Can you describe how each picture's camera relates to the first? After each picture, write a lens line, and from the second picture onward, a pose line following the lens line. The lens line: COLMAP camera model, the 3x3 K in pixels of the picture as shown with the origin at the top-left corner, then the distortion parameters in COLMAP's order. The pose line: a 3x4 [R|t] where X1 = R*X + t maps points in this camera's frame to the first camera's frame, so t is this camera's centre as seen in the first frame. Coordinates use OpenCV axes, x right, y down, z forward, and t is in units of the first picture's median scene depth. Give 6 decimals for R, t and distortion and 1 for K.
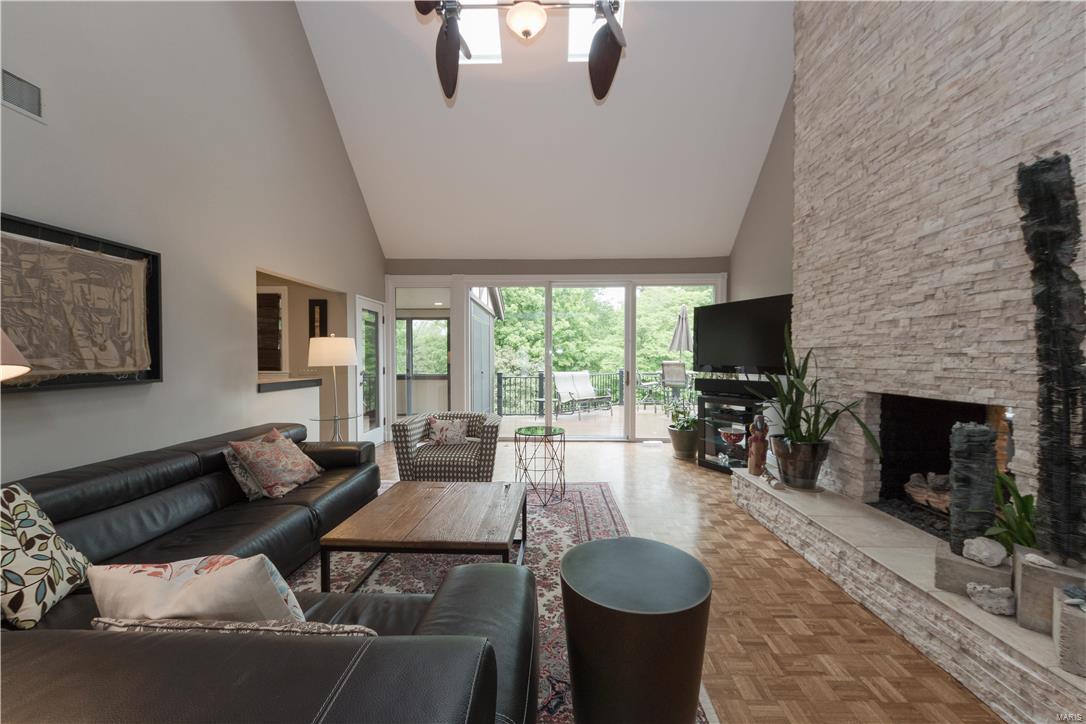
lens RADIAL K [[412.5, 0, 541.2], [0, 412.5, 364.4], [0, 0, 1]] dist [0.003658, 0.000096]
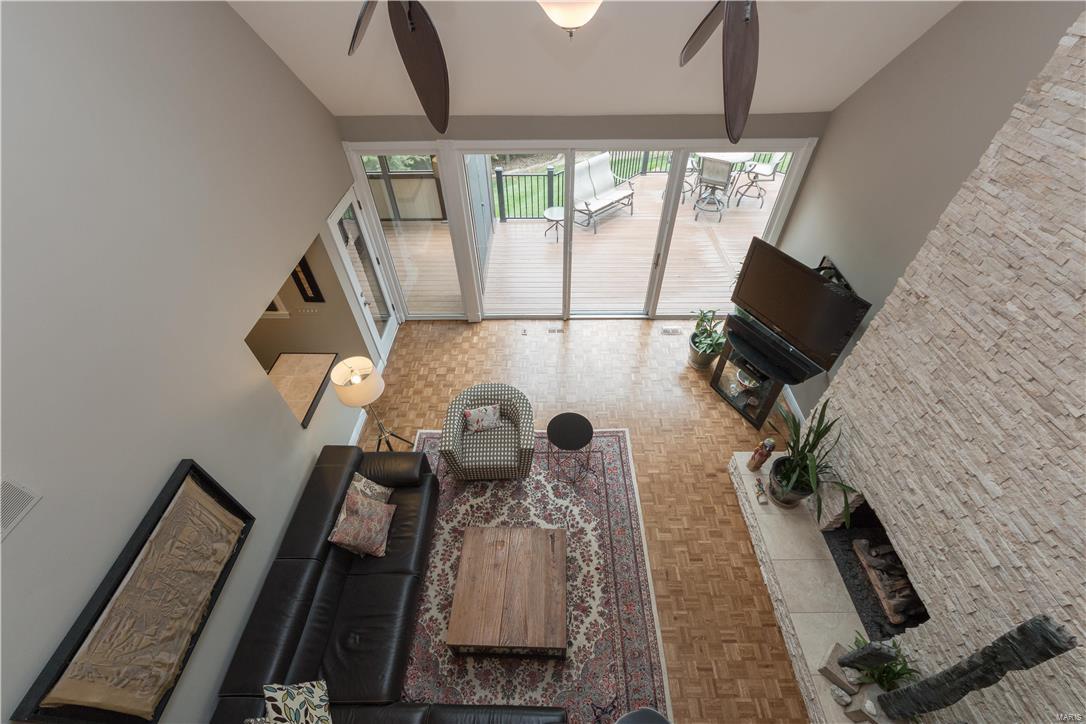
lens RADIAL K [[445.1, 0, 541.7], [0, 445.1, 363.0], [0, 0, 1]] dist [0.004312, -0.000160]
pose [[0.999501, -0.031563, -0.001312, -0.095345], [0.023356, 0.710367, 0.703444, -1.083095], [-0.021271, -0.703124, 0.710749, 0.385658]]
